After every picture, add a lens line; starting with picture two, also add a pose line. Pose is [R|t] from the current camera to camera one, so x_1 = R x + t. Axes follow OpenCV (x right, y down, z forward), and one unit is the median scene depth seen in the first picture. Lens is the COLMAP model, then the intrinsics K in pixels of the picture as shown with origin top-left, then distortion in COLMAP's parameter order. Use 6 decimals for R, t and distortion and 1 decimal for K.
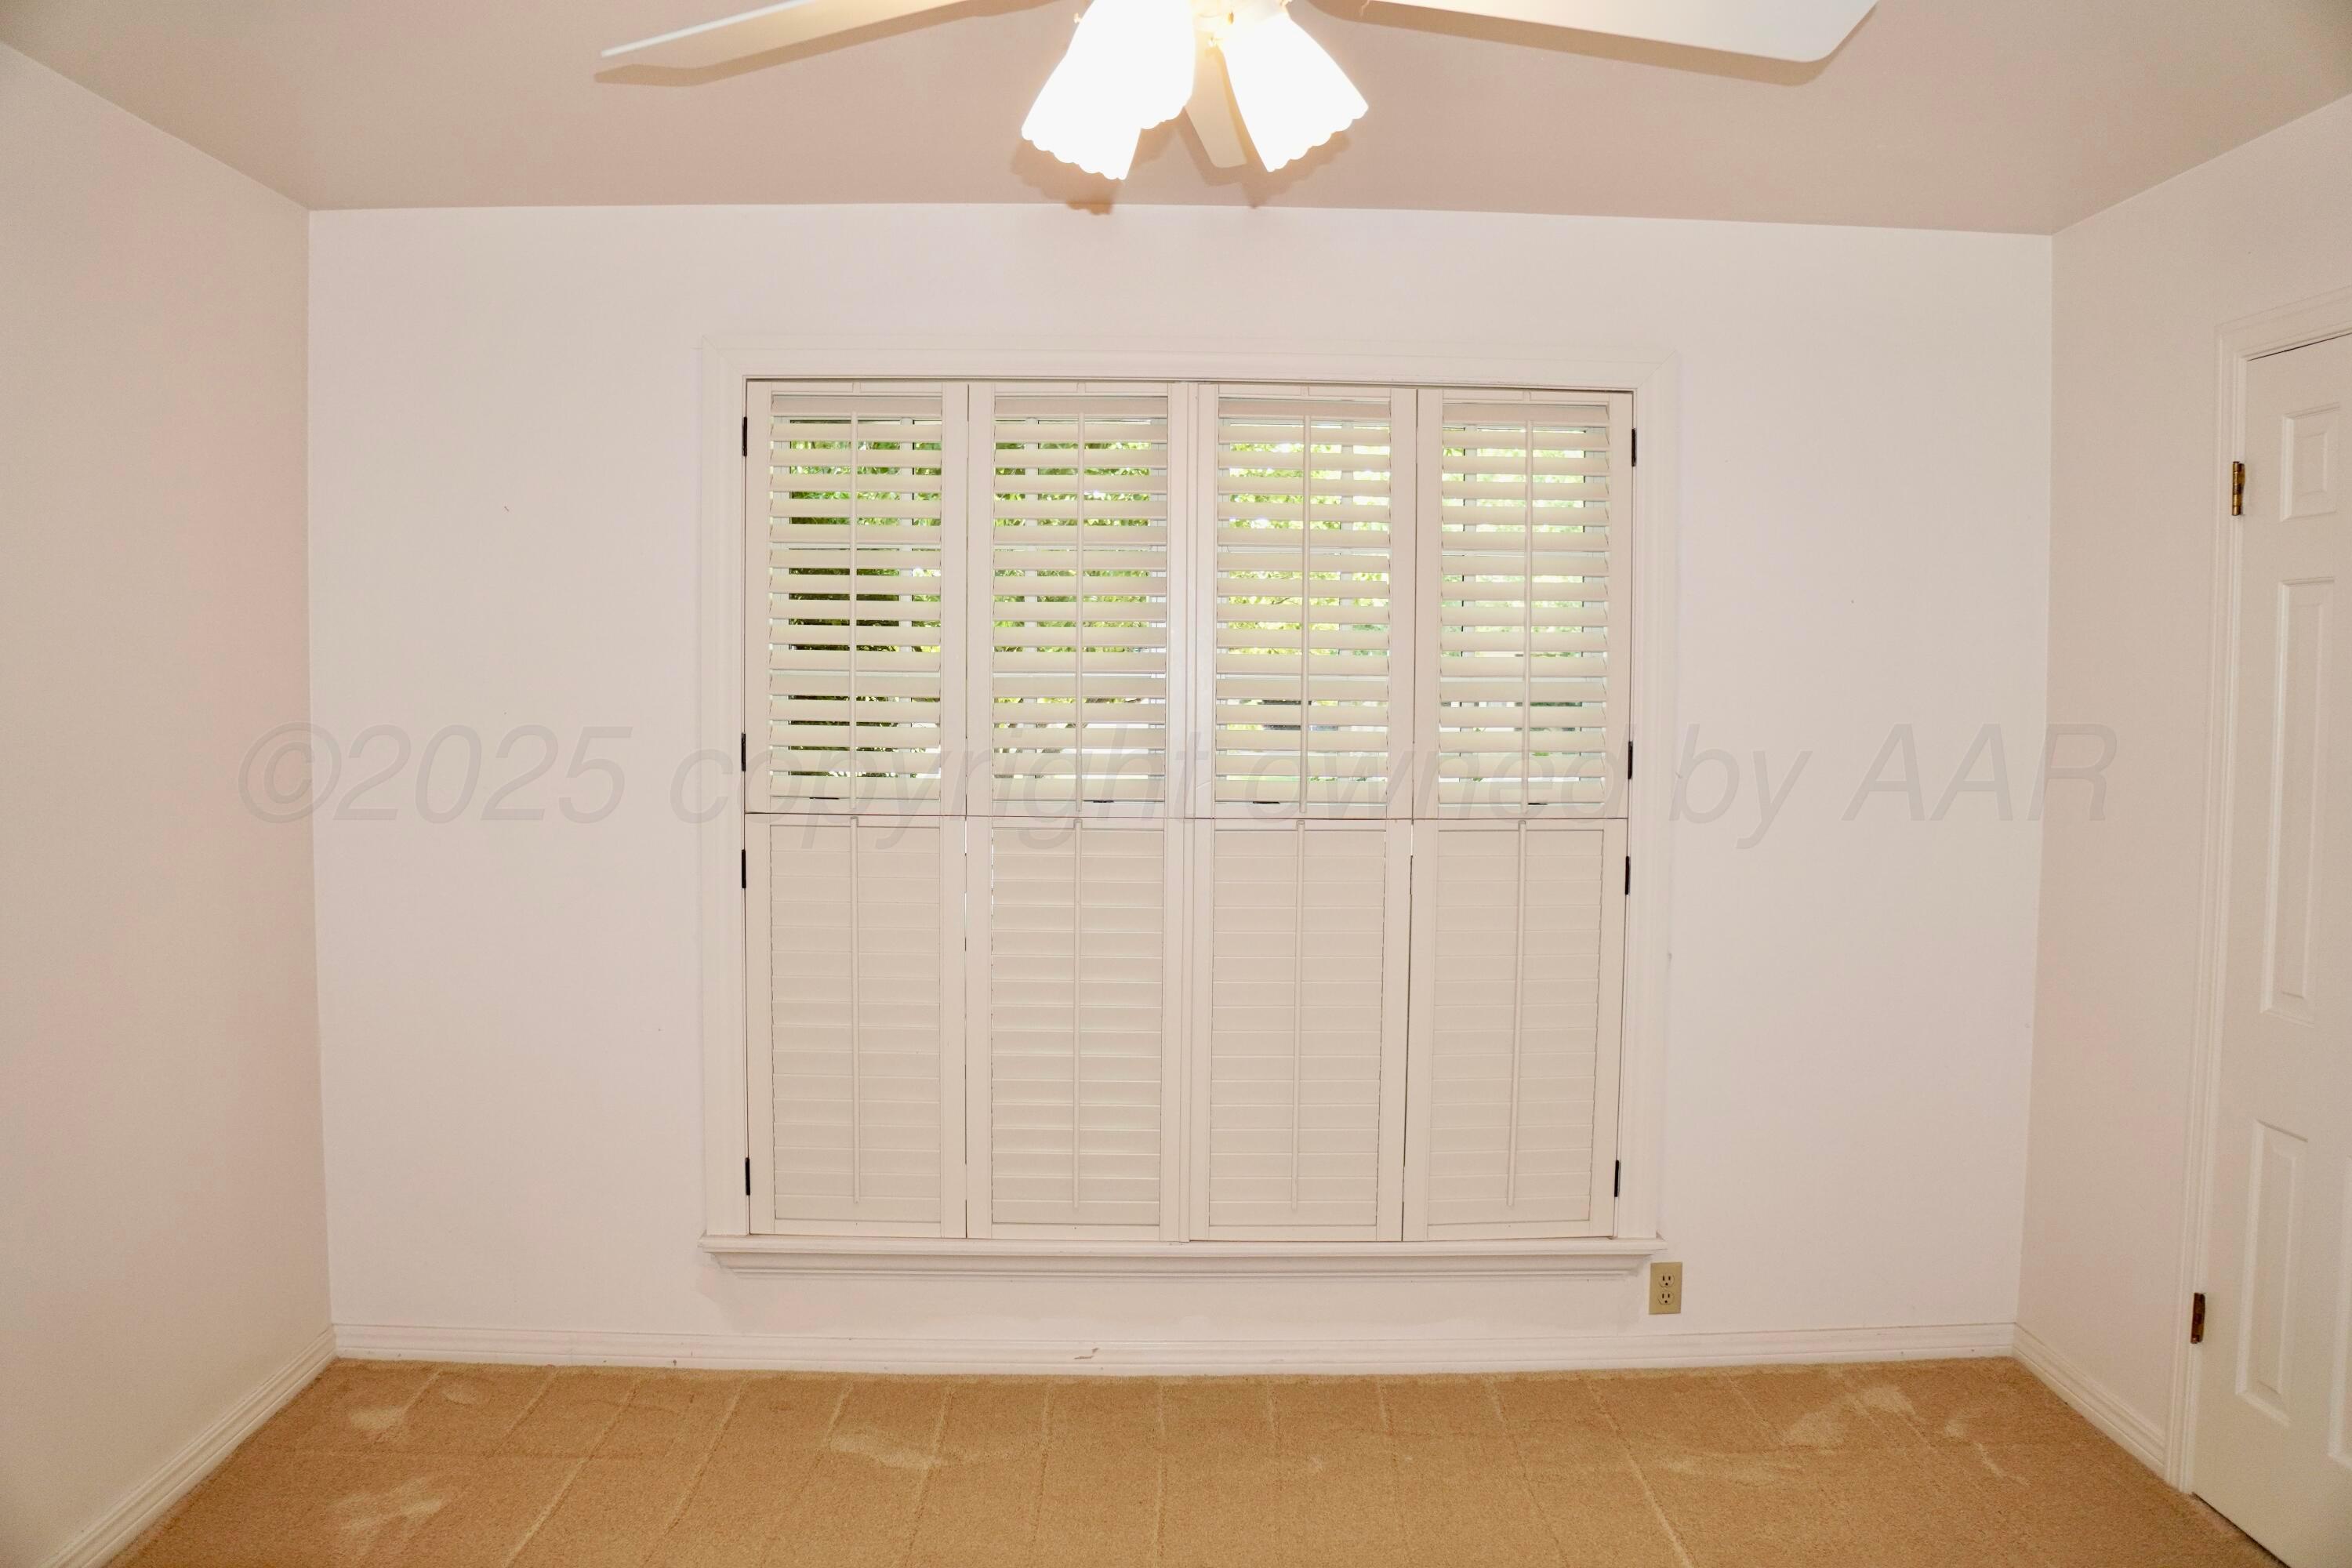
lens RADIAL K [[1799.7, 0, 1185.8], [0, 1799.7, 768.6], [0, 0, 1]] dist [-0.156192, 0.087838]
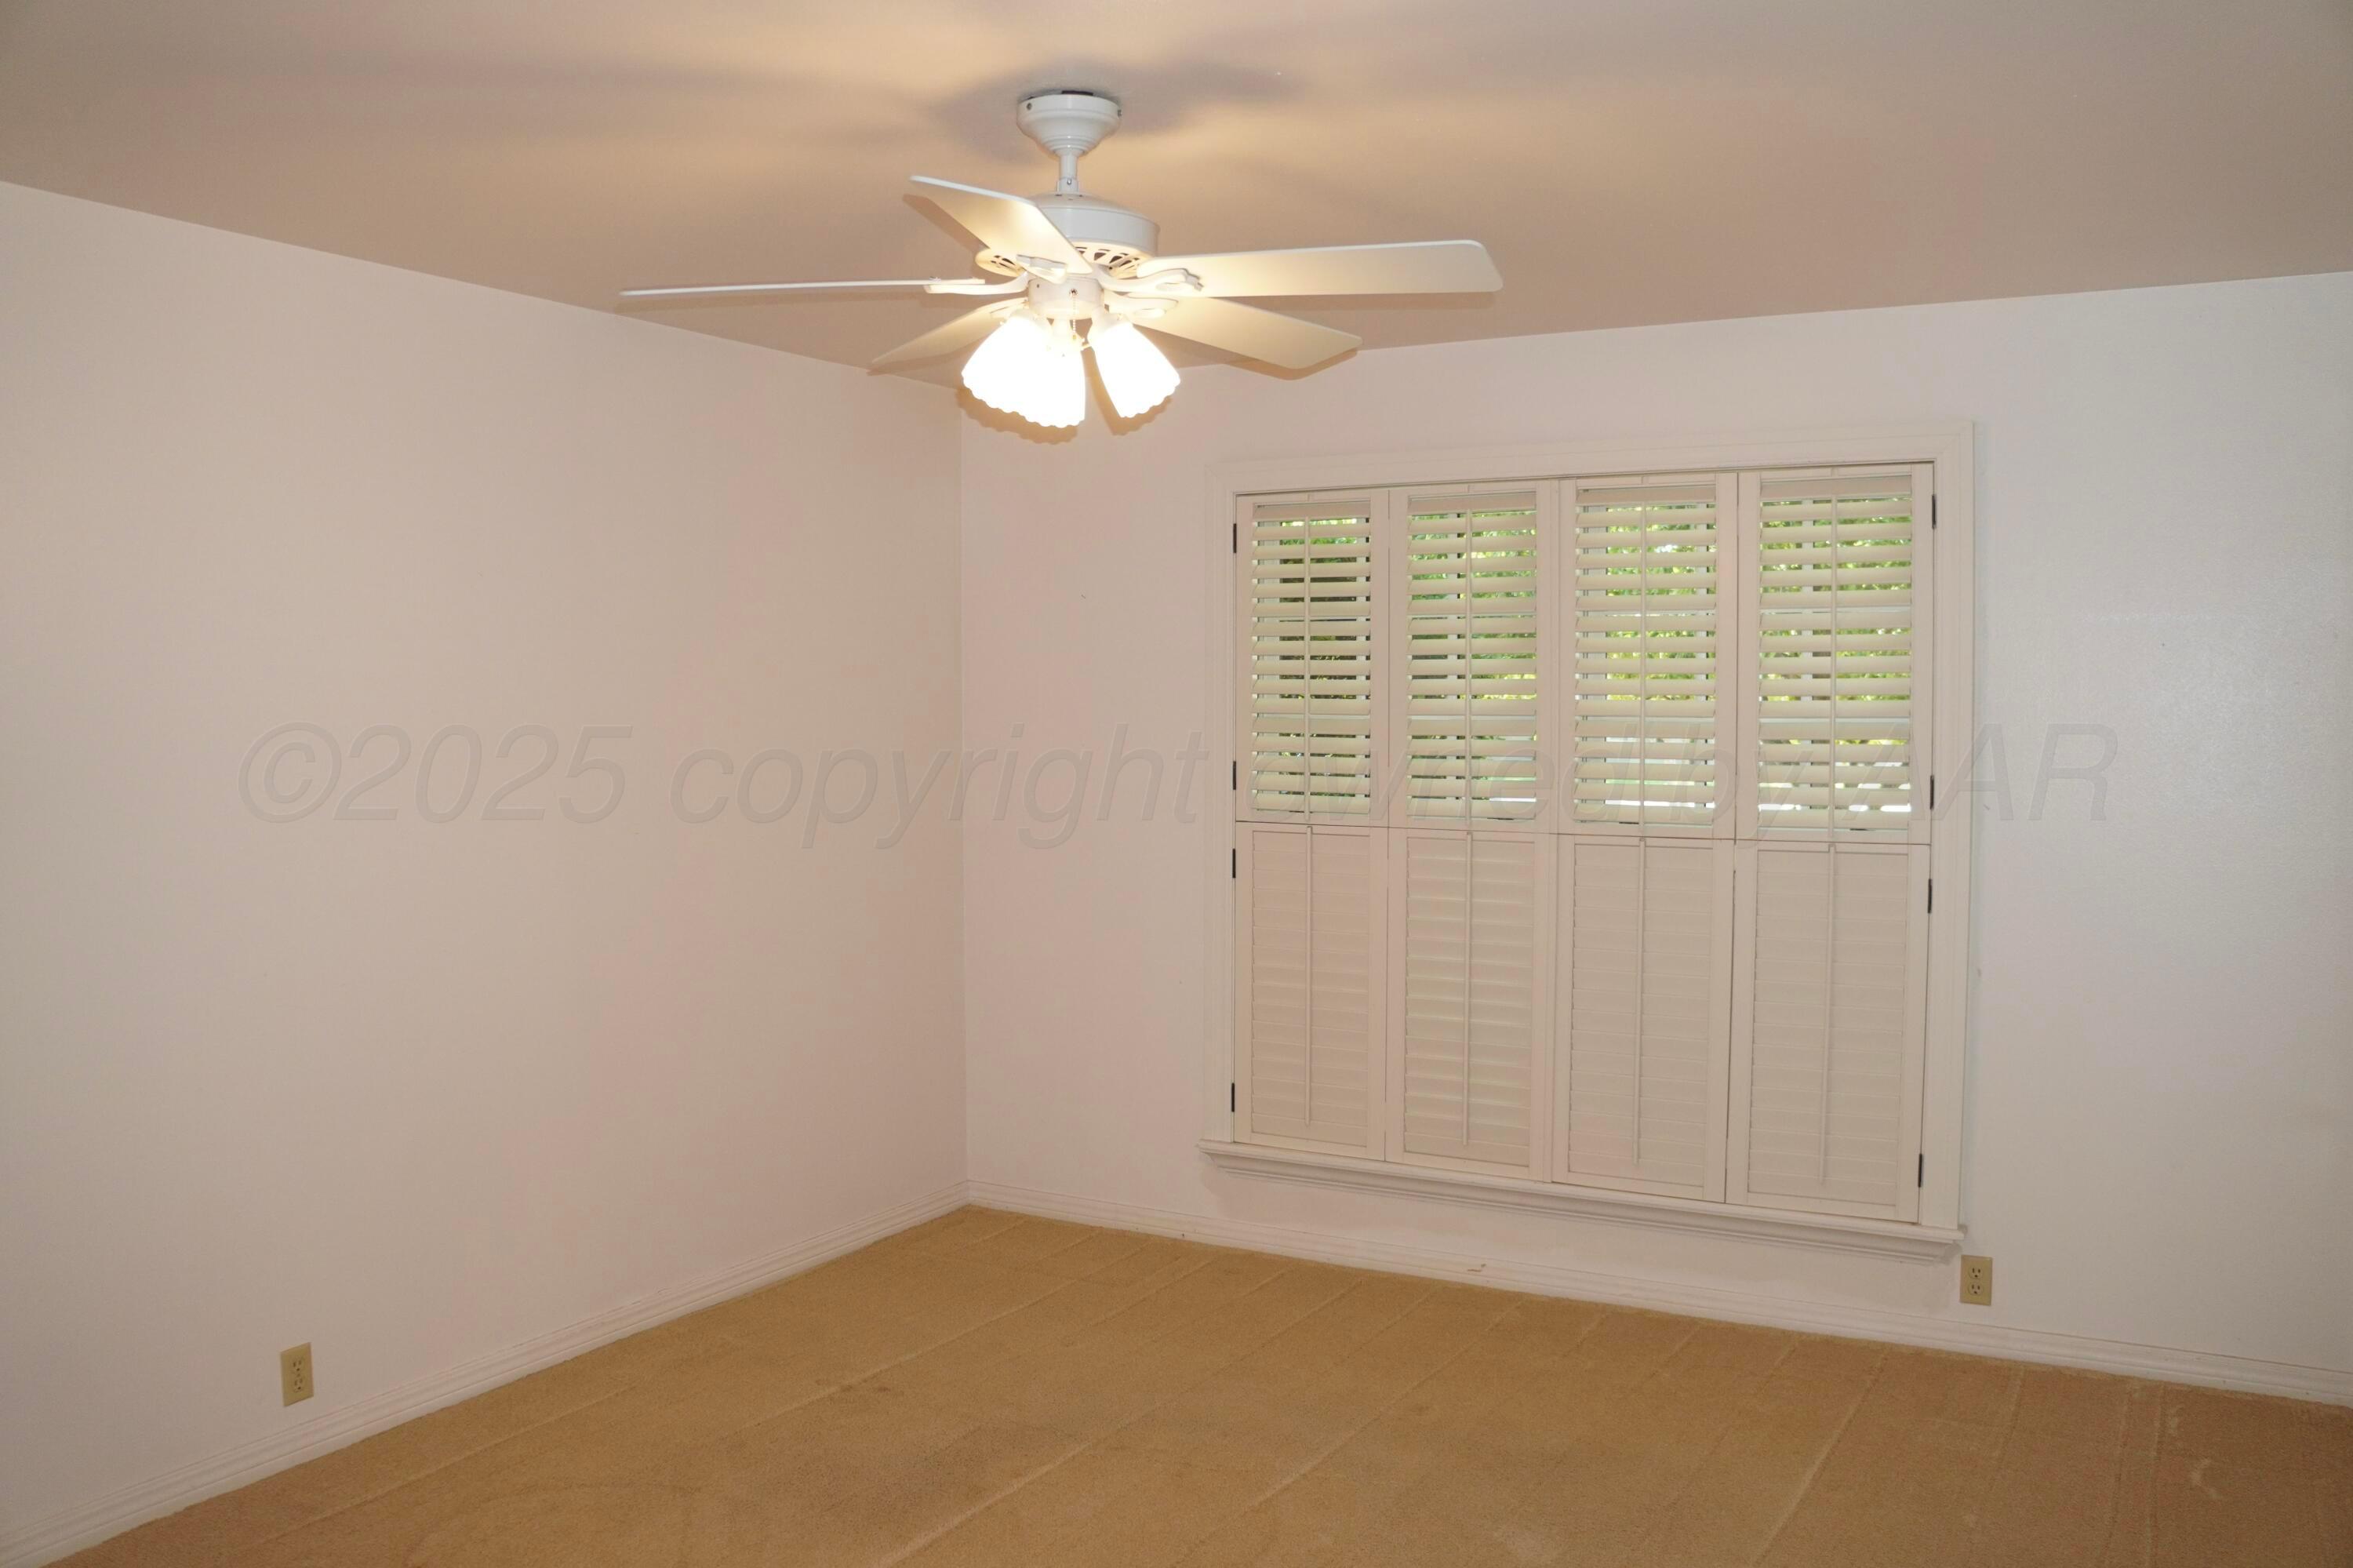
lens RADIAL K [[1800.5, 0, 1173.4], [0, 1800.5, 772.7], [0, 0, 1]] dist [-0.156192, 0.087838]
pose [[0.864016, 0.012289, -0.503315, 0.384492], [-0.021071, 0.999709, -0.011763, 0.005718], [0.503023, 0.020768, 0.864023, -0.180804]]
